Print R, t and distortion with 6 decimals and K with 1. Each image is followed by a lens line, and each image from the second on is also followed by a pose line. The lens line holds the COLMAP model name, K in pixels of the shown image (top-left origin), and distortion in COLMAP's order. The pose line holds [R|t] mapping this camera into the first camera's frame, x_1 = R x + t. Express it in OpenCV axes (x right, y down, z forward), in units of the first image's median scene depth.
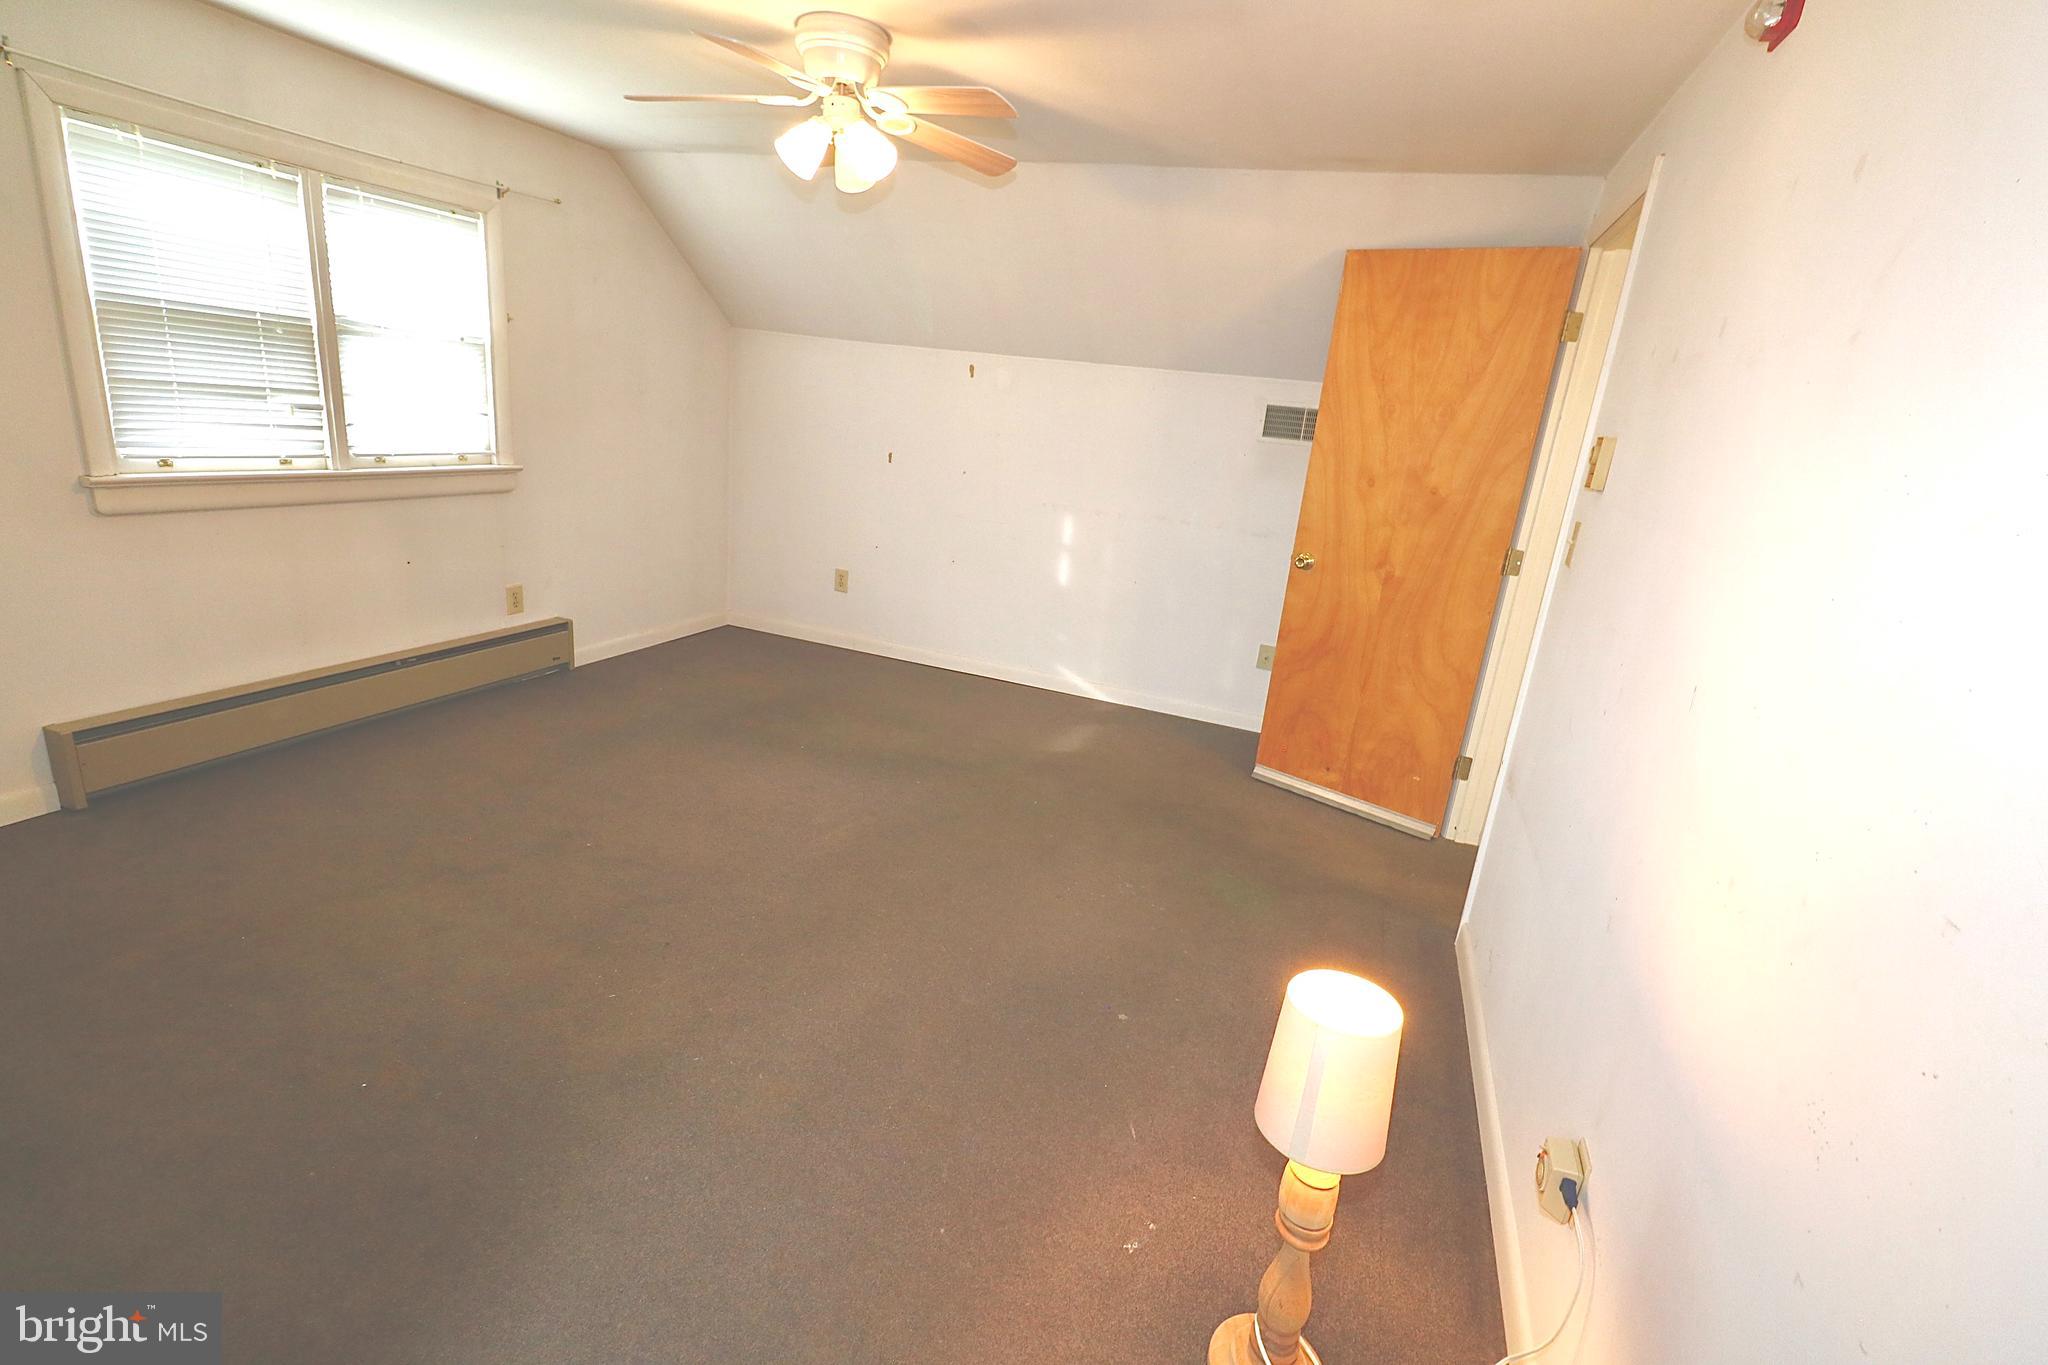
lens RADIAL K [[929.7, 0, 1040.4], [0, 929.7, 683.1], [0, 0, 1]] dist [-0.000758, -0.003013]
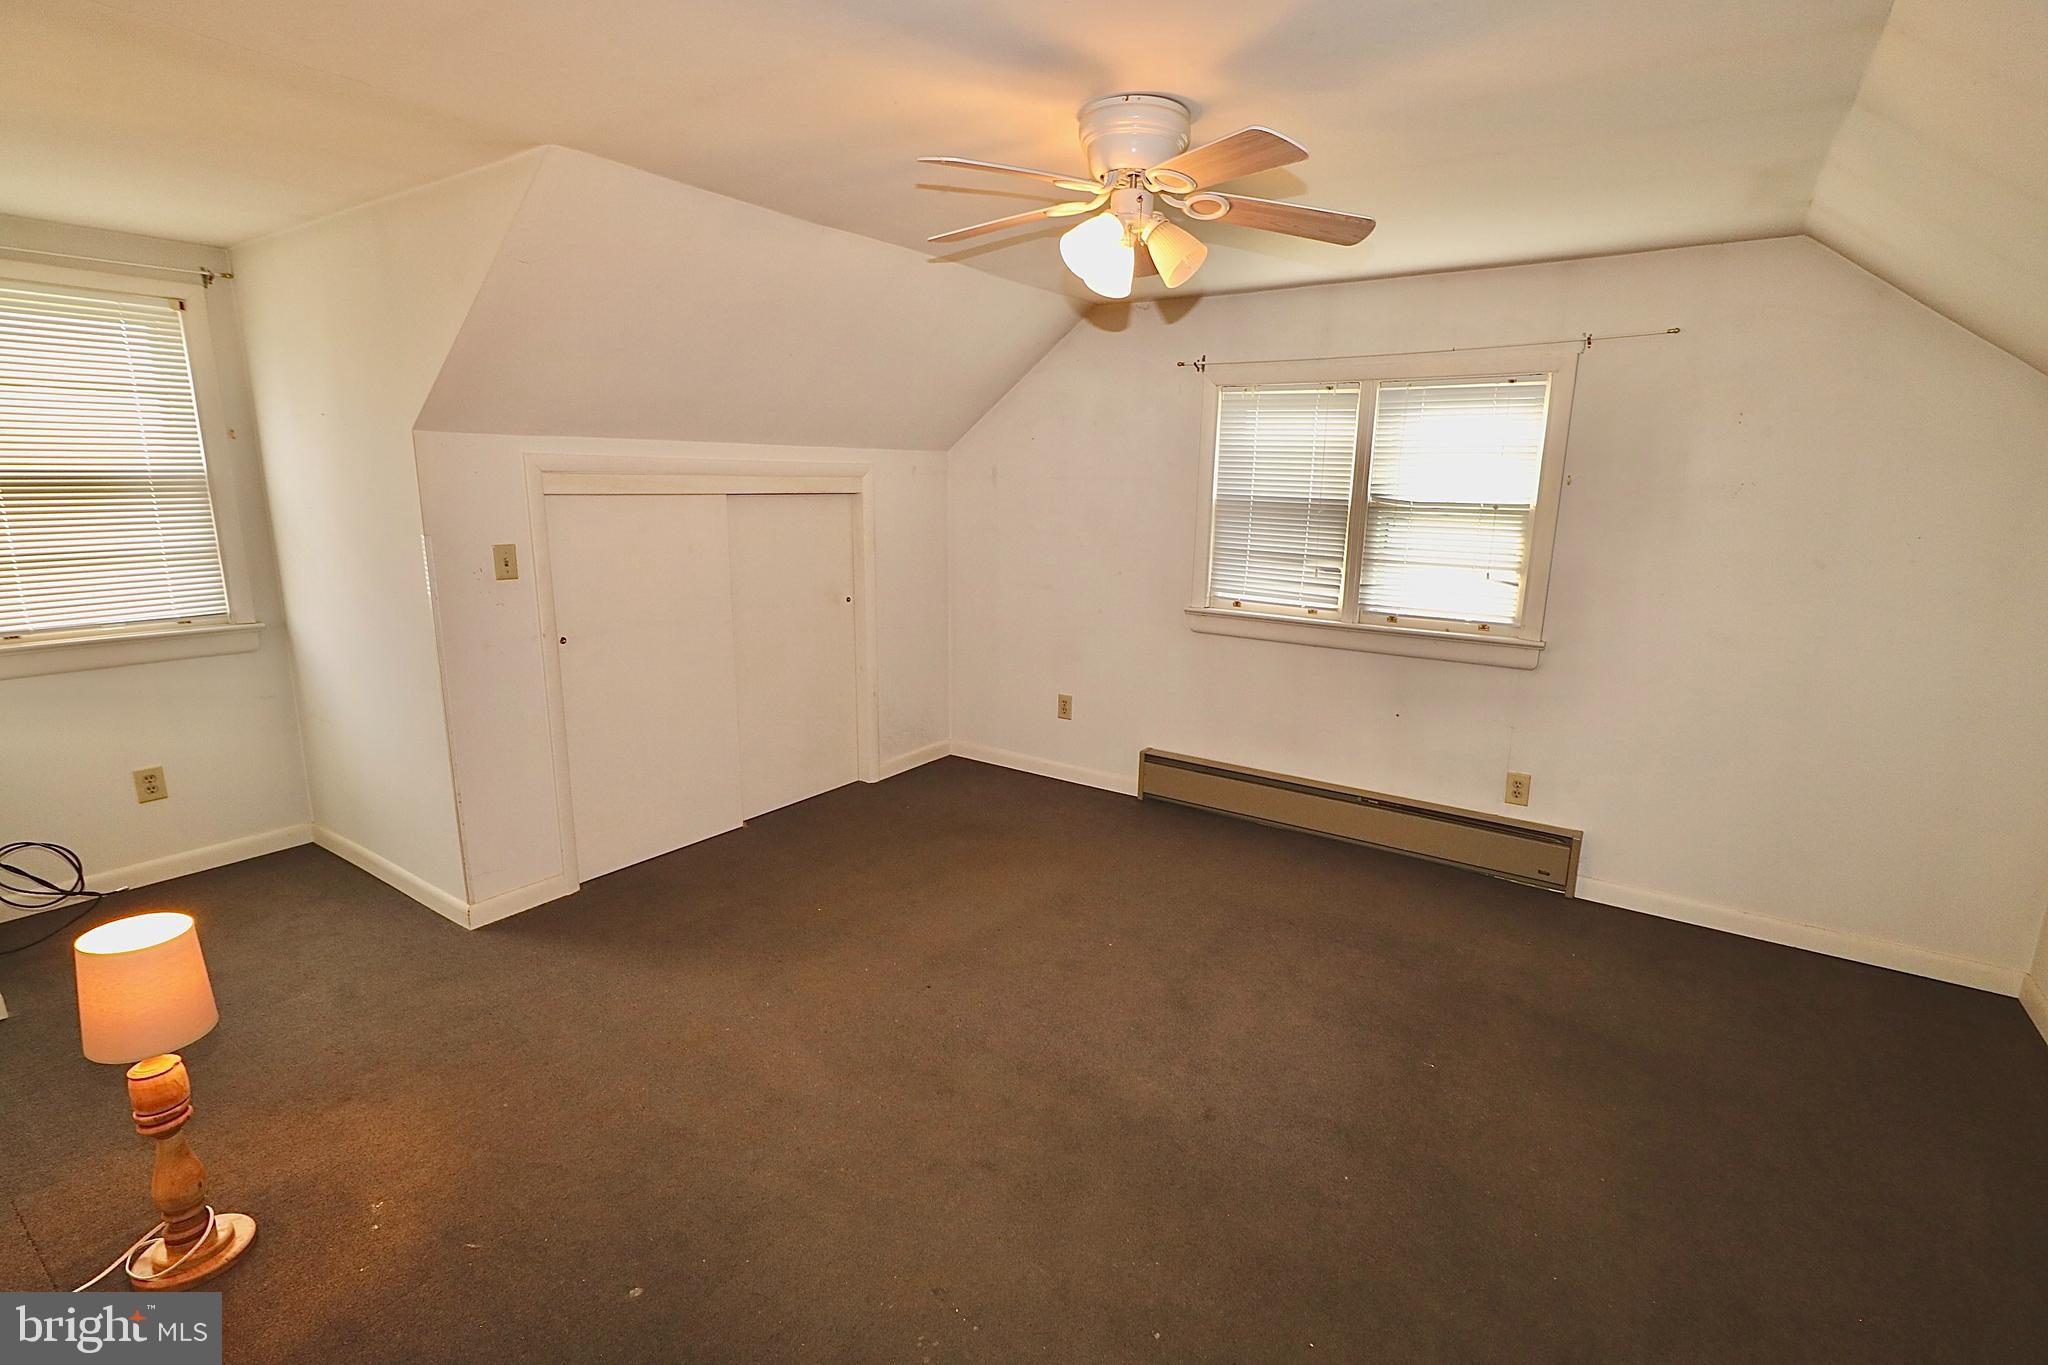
lens RADIAL K [[929.7, 0, 1023.7], [0, 929.7, 663.2], [0, 0, 1]] dist [-0.000758, -0.003013]
pose [[-0.260911, 0.081064, -0.961953, 0.522085], [-0.315443, 0.934610, 0.164318, -0.266655], [0.912371, 0.346314, -0.218279, 0.978089]]
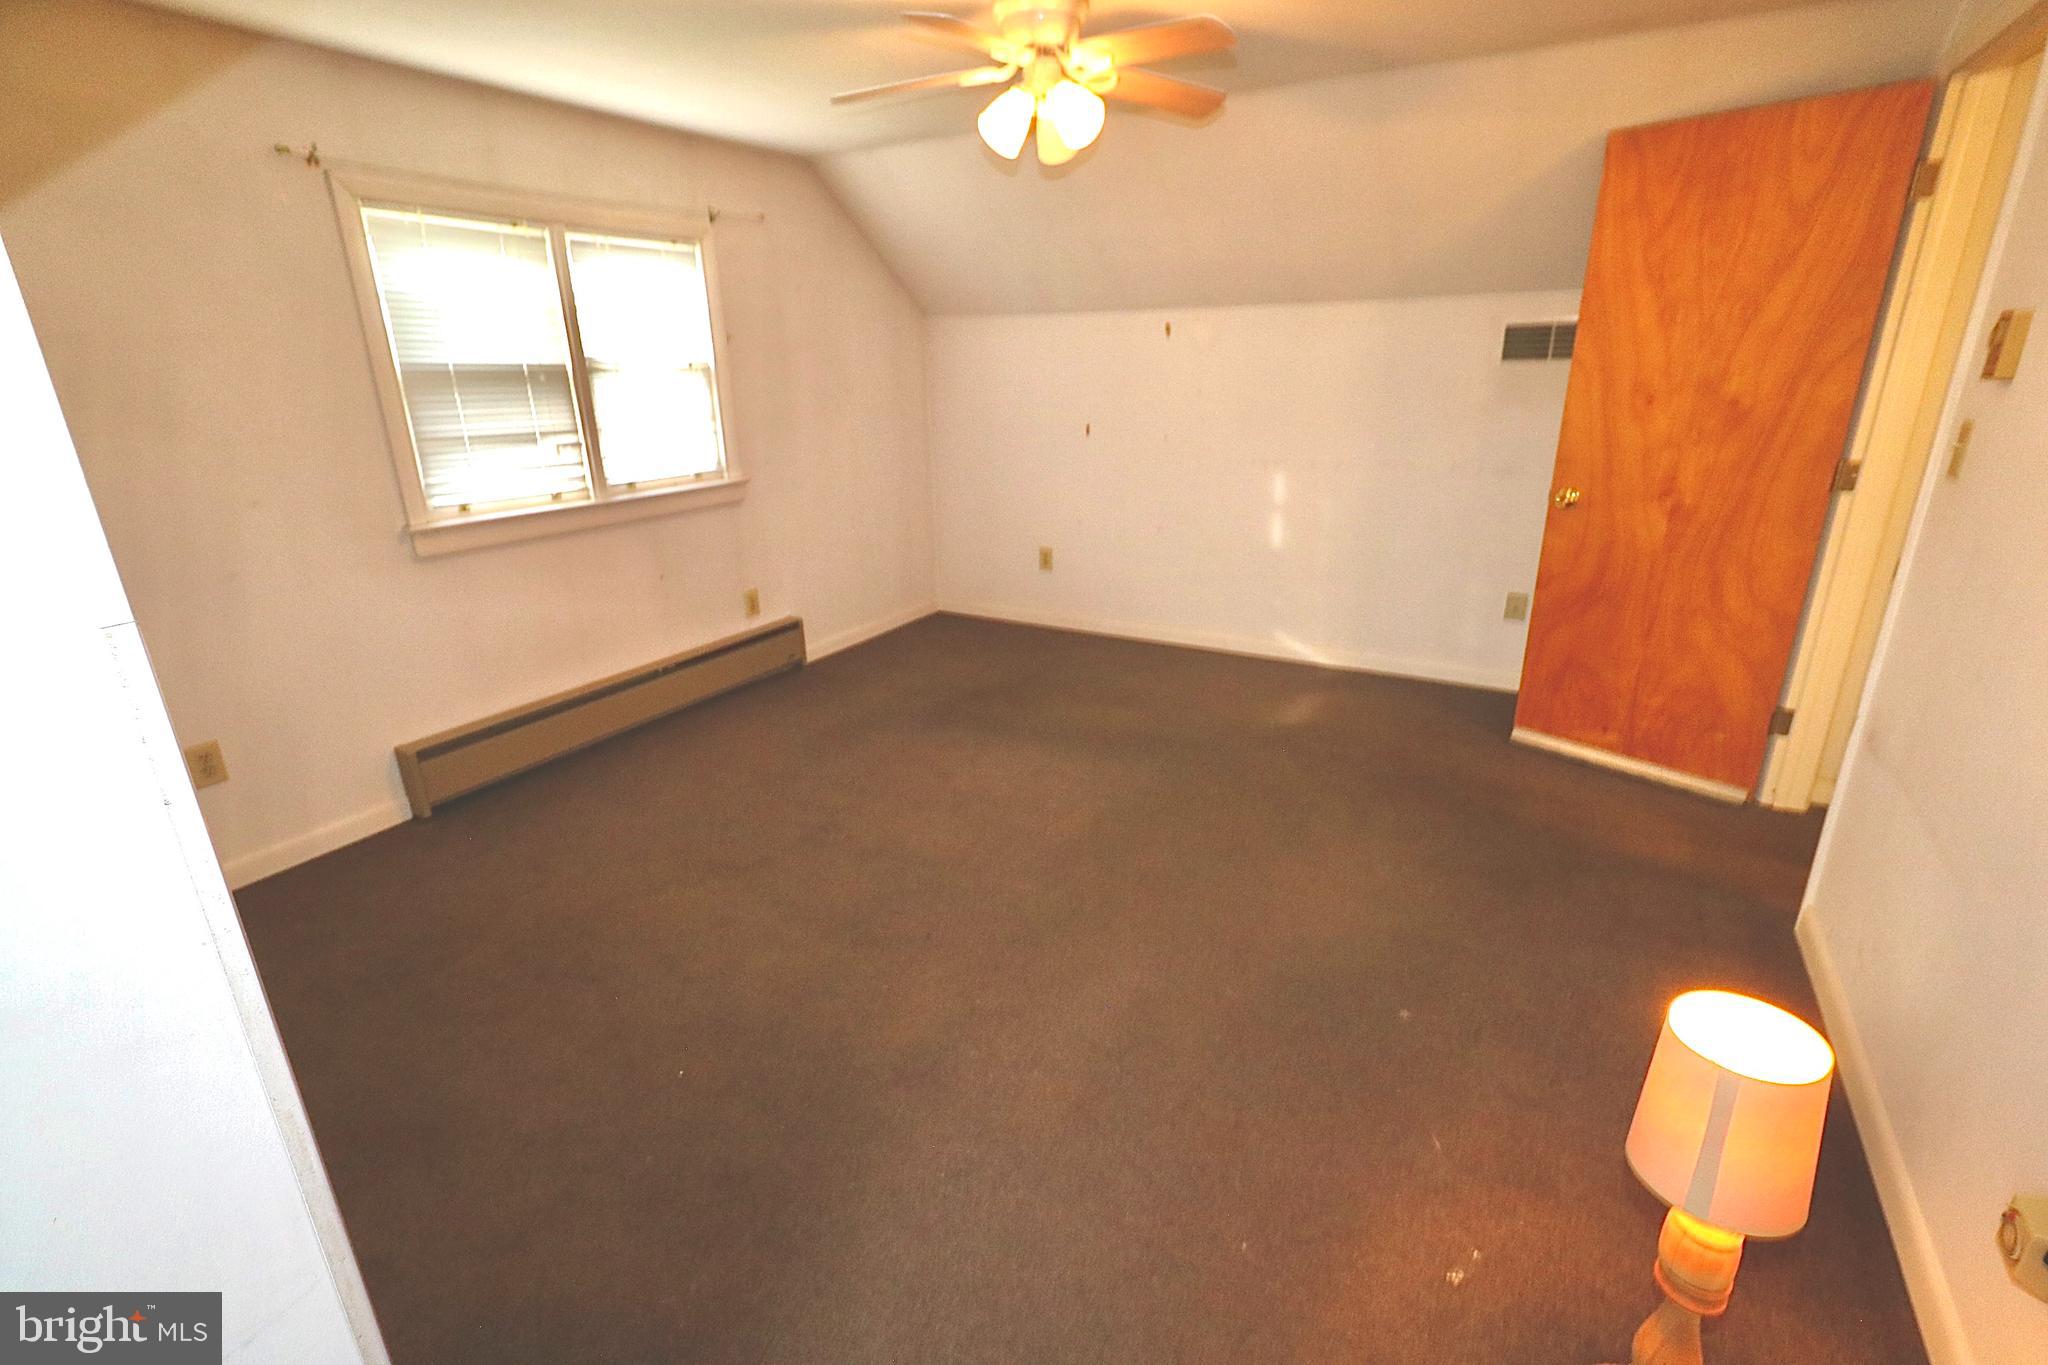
lens RADIAL K [[929.7, 0, 1040.5], [0, 929.7, 686.8], [0, 0, 1]] dist [-0.000758, -0.003013]
pose [[0.977662, -0.055877, -0.202619, -0.042698], [0.064190, 0.997335, 0.034690, -0.015811], [0.200140, -0.046921, 0.978643, 0.025004]]
